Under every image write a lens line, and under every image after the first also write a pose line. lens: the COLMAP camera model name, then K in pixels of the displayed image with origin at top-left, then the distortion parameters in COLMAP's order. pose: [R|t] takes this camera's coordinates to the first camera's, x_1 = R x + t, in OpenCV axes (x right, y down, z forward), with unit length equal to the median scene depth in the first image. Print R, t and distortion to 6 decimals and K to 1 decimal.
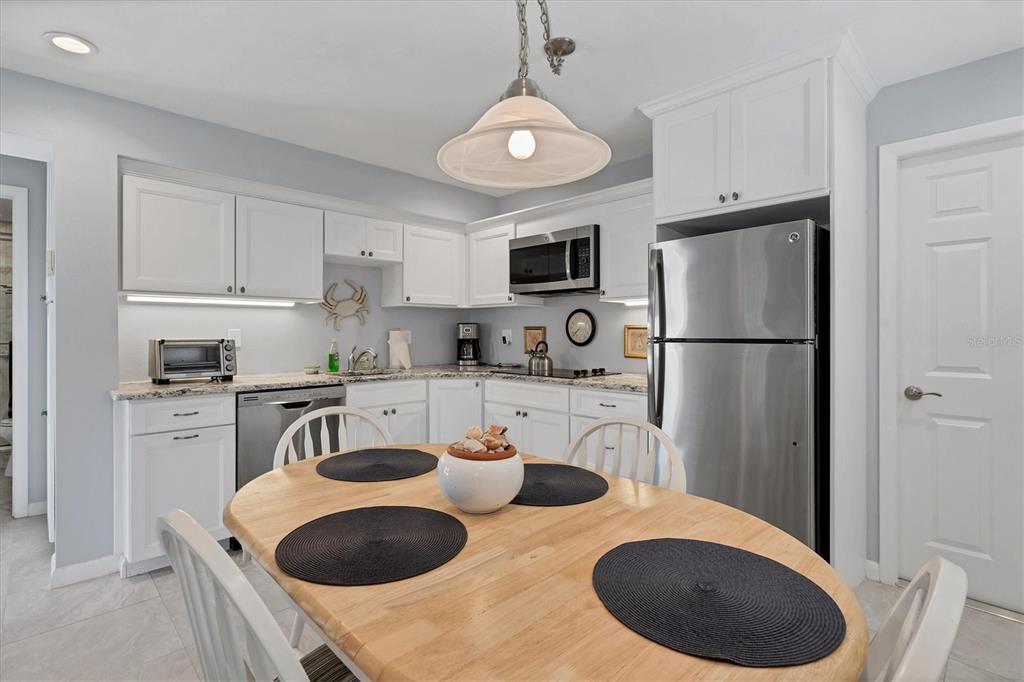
lens RADIAL K [[483.0, 0, 507.4], [0, 483.0, 325.7], [0, 0, 1]] dist [-0.002163, -0.000035]
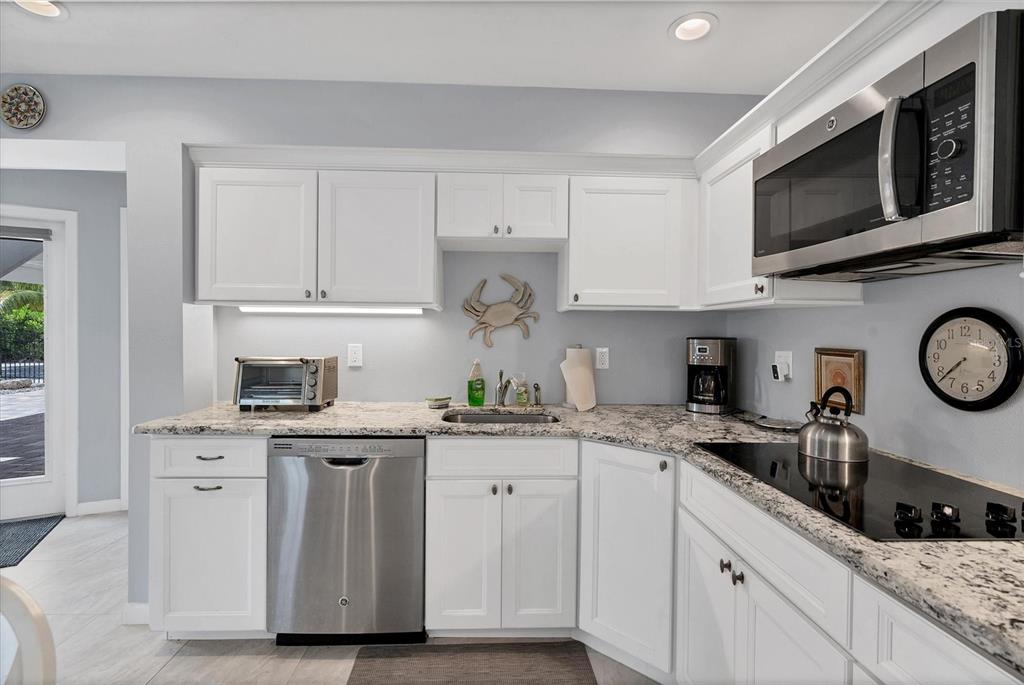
lens RADIAL K [[471.5, 0, 510.4], [0, 471.5, 335.2], [0, 0, 1]] dist [-0.000321, 0.000176]
pose [[0.743808, 0.013526, -0.668256, 0.133790], [-0.004078, 0.999868, 0.015698, -0.018172], [0.668381, -0.008951, 0.743766, 0.516324]]
